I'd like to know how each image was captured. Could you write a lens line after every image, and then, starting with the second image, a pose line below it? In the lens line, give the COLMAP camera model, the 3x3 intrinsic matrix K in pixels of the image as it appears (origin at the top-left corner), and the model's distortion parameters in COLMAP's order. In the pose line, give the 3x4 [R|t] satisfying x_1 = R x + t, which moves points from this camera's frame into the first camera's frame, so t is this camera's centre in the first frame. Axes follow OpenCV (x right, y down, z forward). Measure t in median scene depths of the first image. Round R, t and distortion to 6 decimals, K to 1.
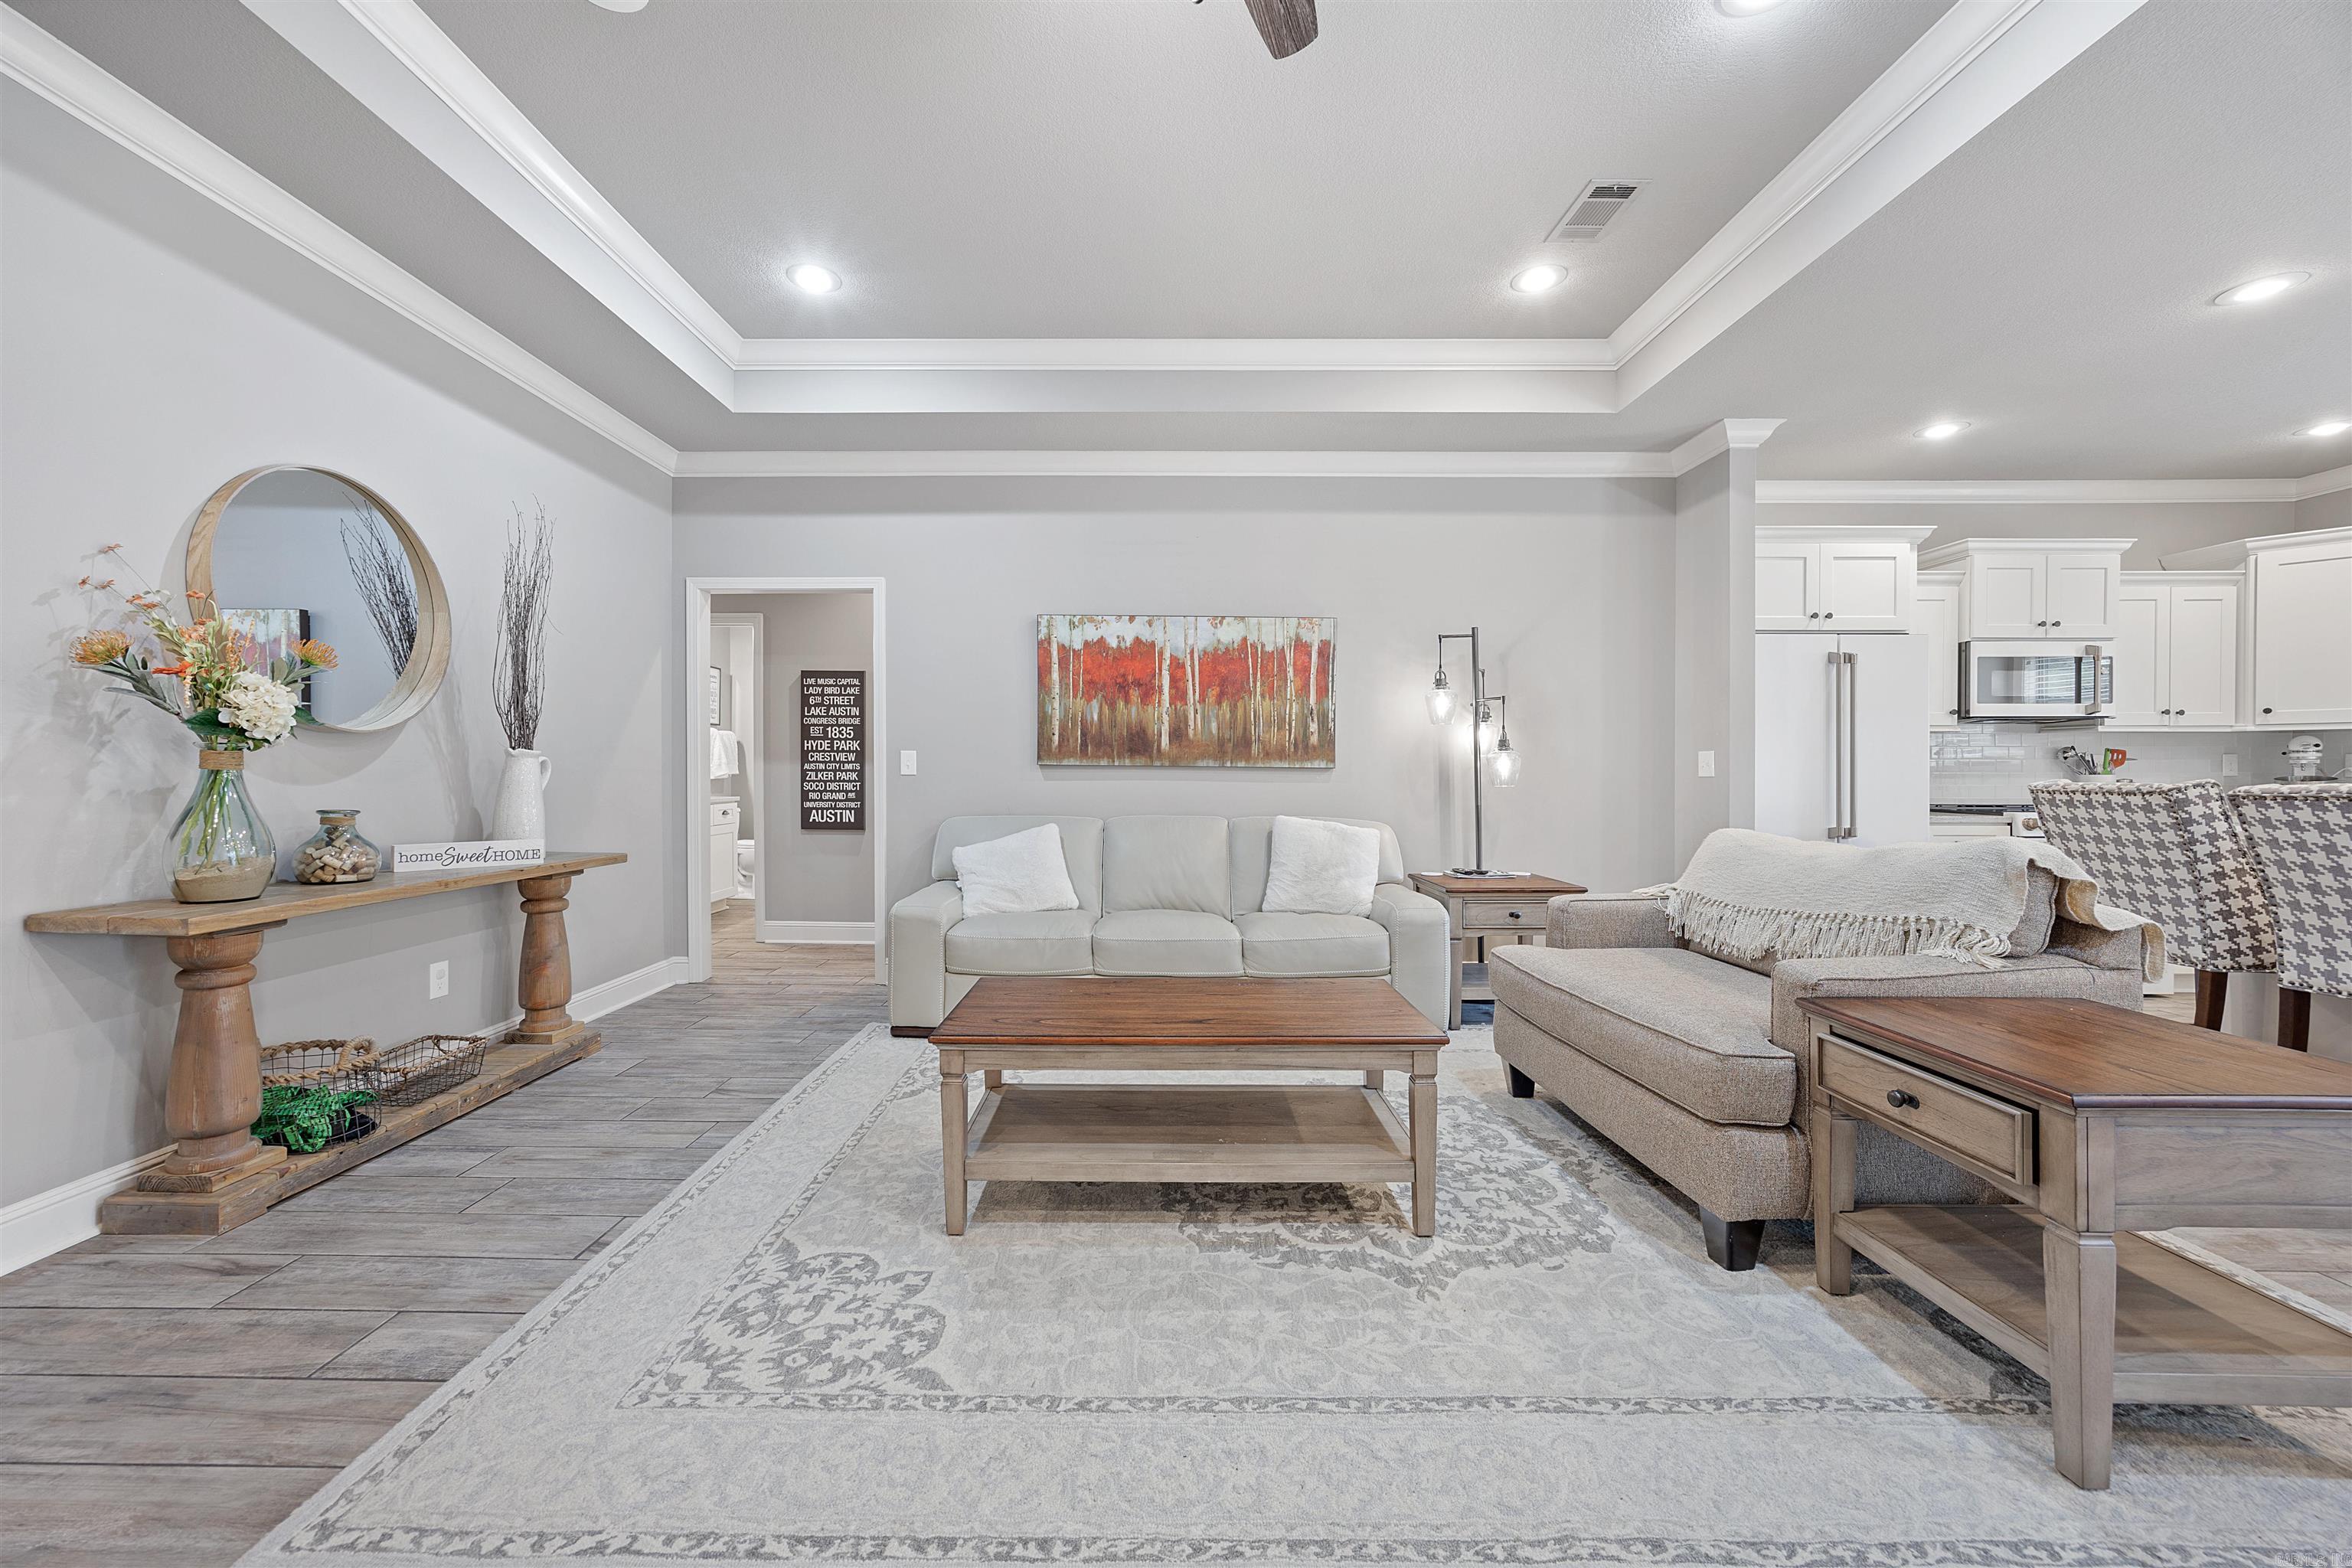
lens RADIAL K [[906.4, 0, 1158.4], [0, 906.4, 777.5], [0, 0, 1]] dist [-0.013856, 0.005961]
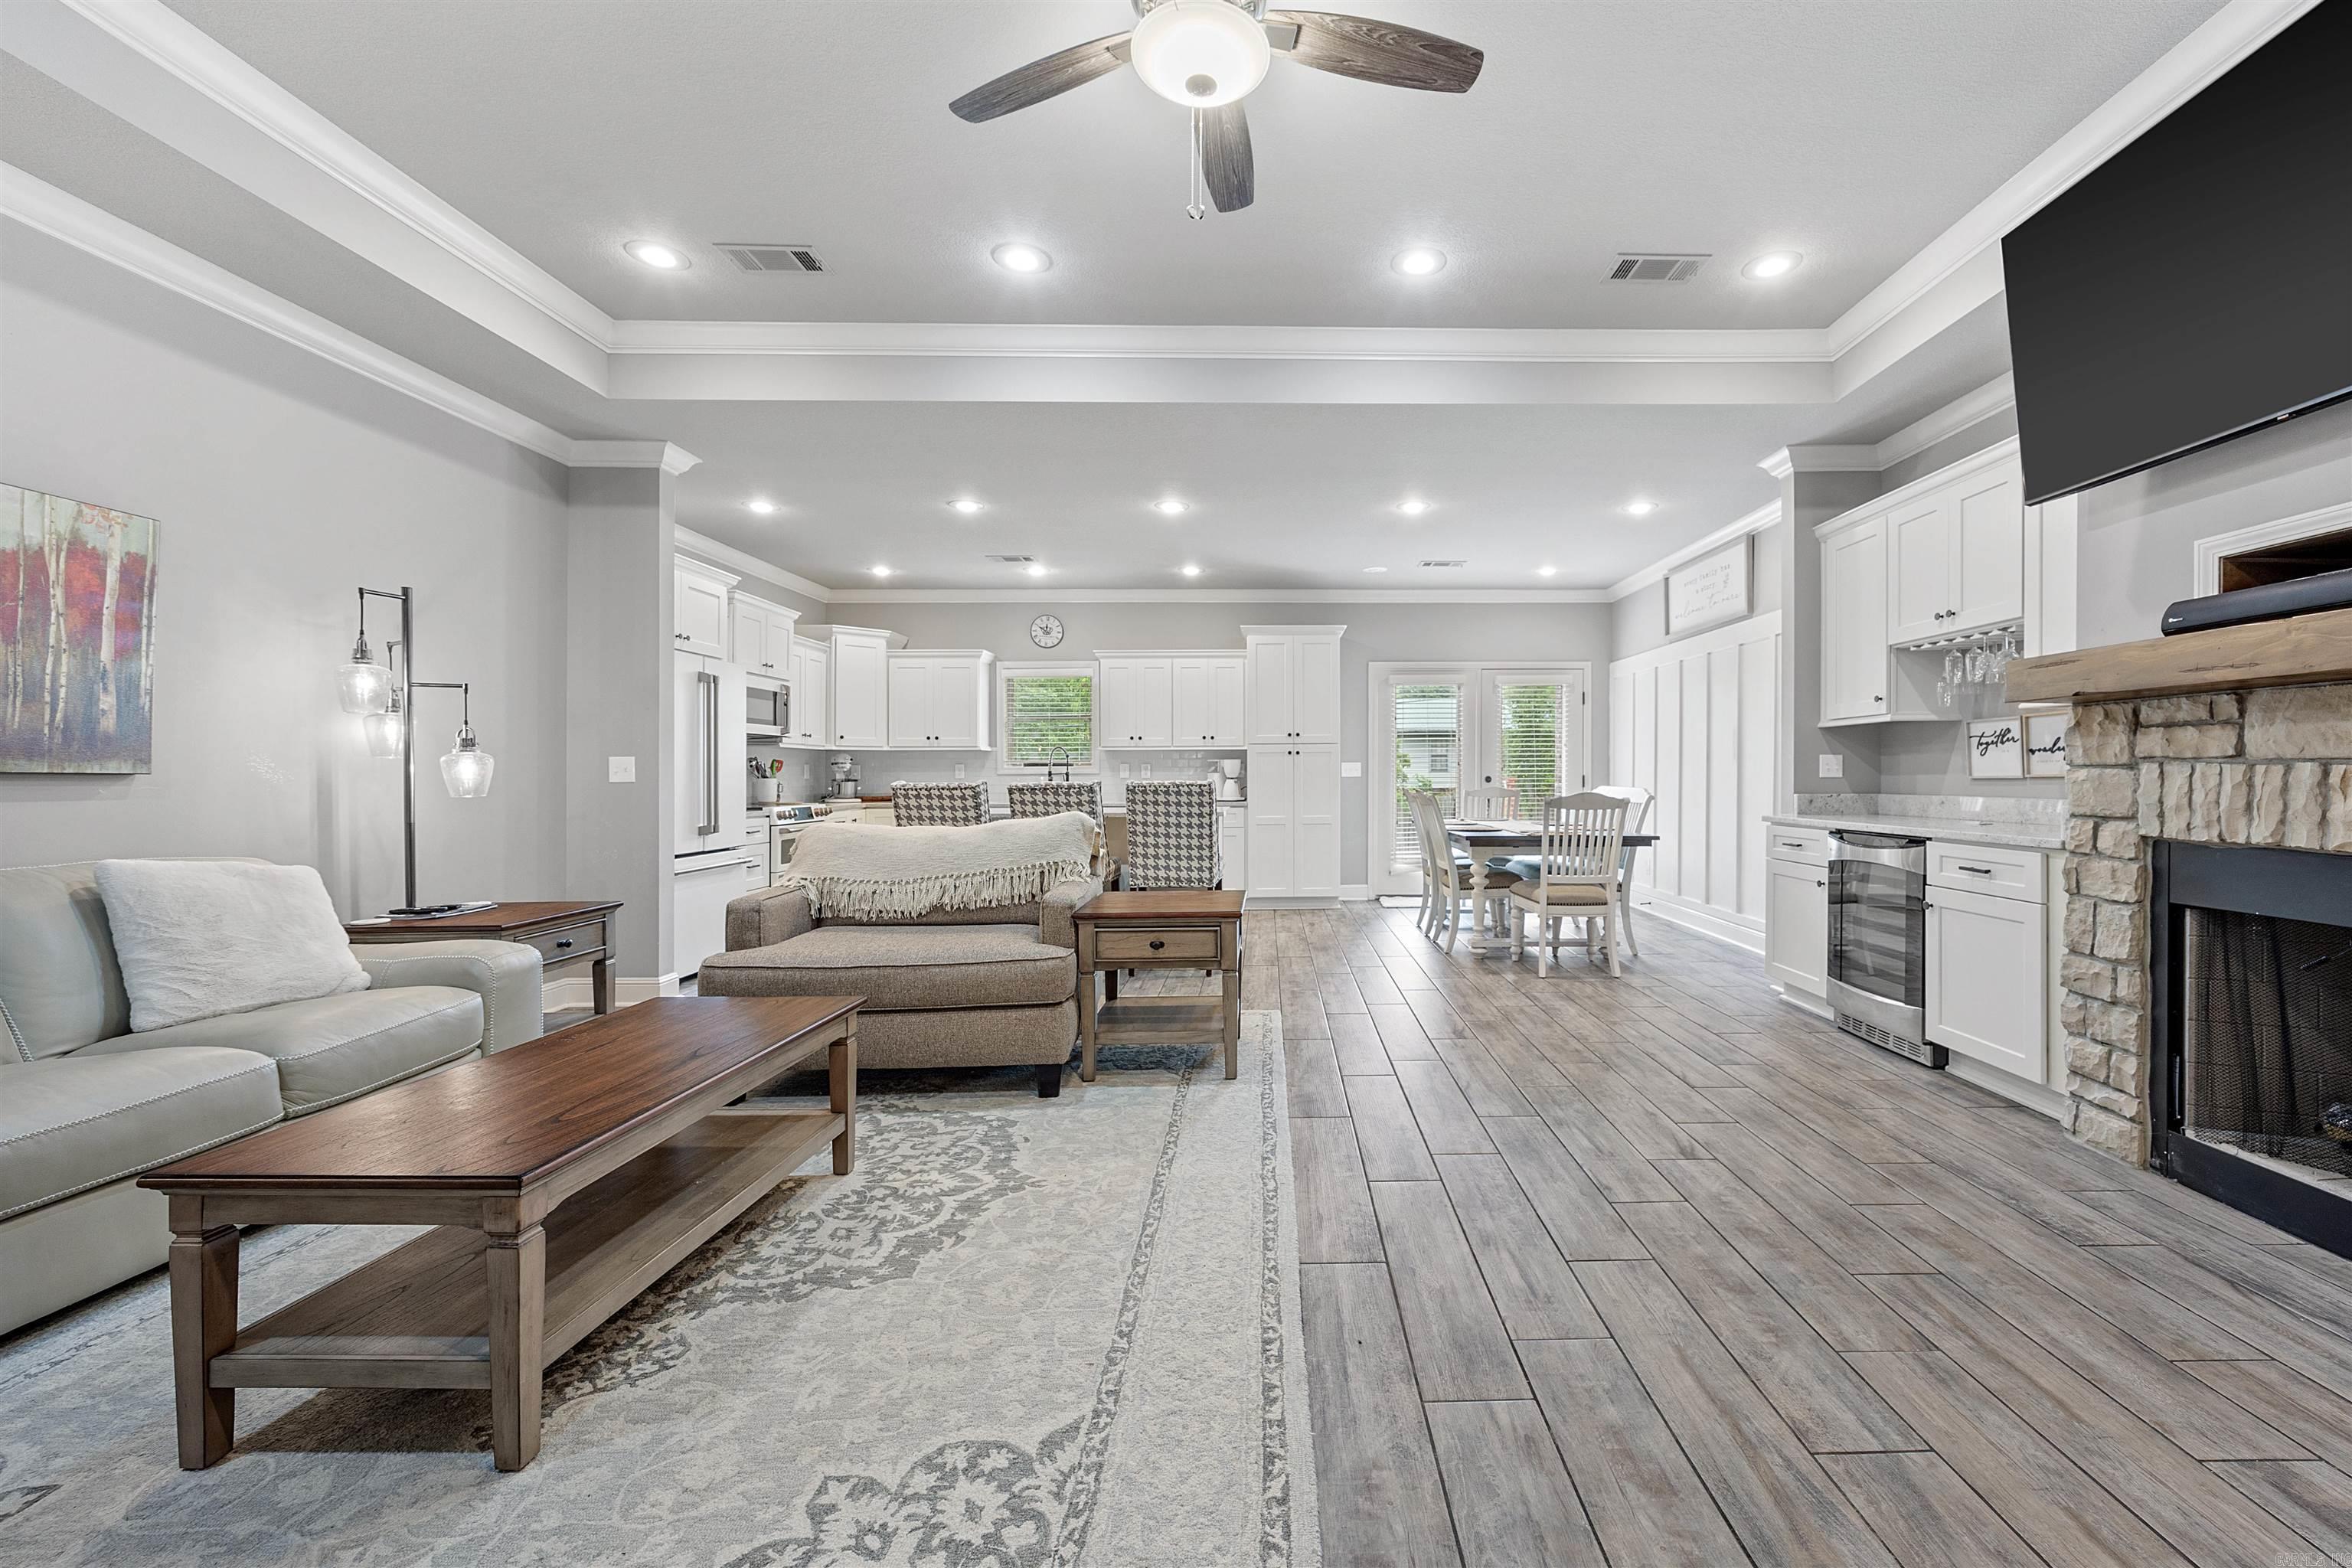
lens RADIAL K [[943.6, 0, 1281.1], [0, 943.6, 774.4], [0, 0, 1]] dist [-0.001249, -0.000106]
pose [[-0.027409, -0.001387, 0.999623, -0.455423], [0.009696, 0.999952, 0.001653, -0.004201], [-0.999577, 0.009738, -0.027394, 0.294515]]
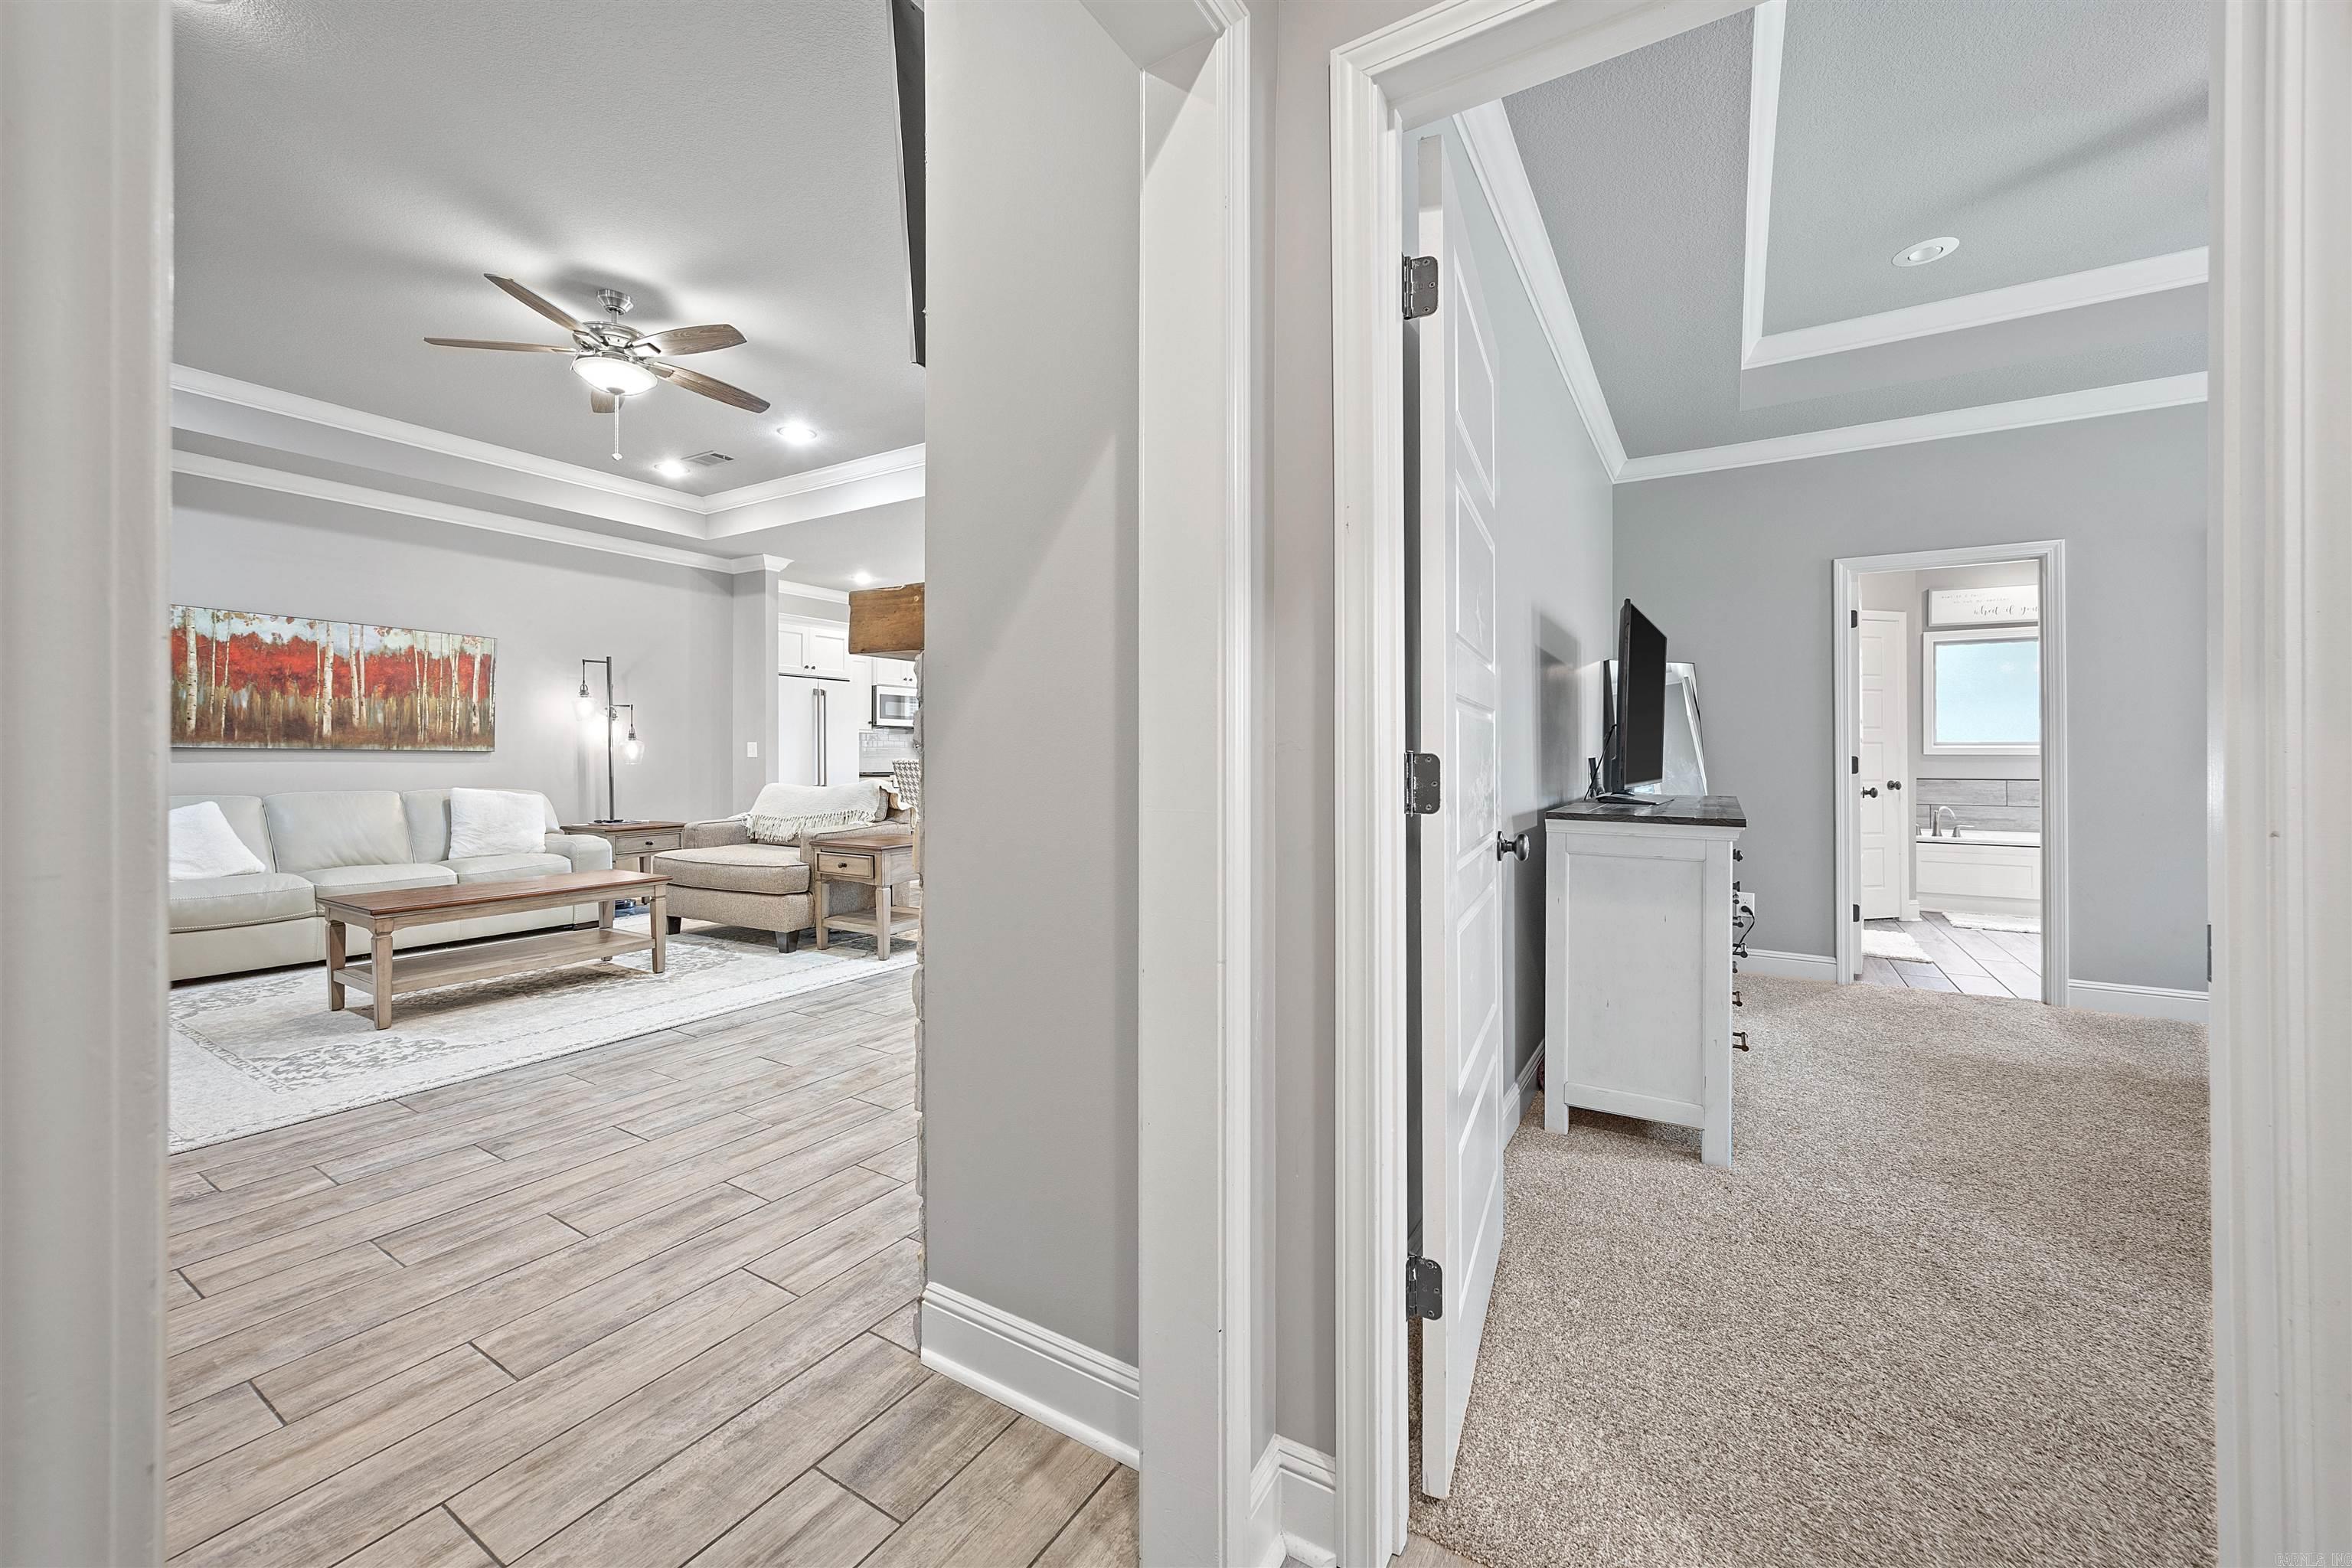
lens RADIAL K [[915.2, 0, 1167.8], [0, 915.2, 757.7], [0, 0, 1]] dist [-0.016430, 0.008426]
pose [[0.523194, -0.002781, 0.852209, -0.441635], [0.002109, 0.999996, 0.001968, -0.001711], [-0.852211, 0.000768, 0.523197, -0.558977]]
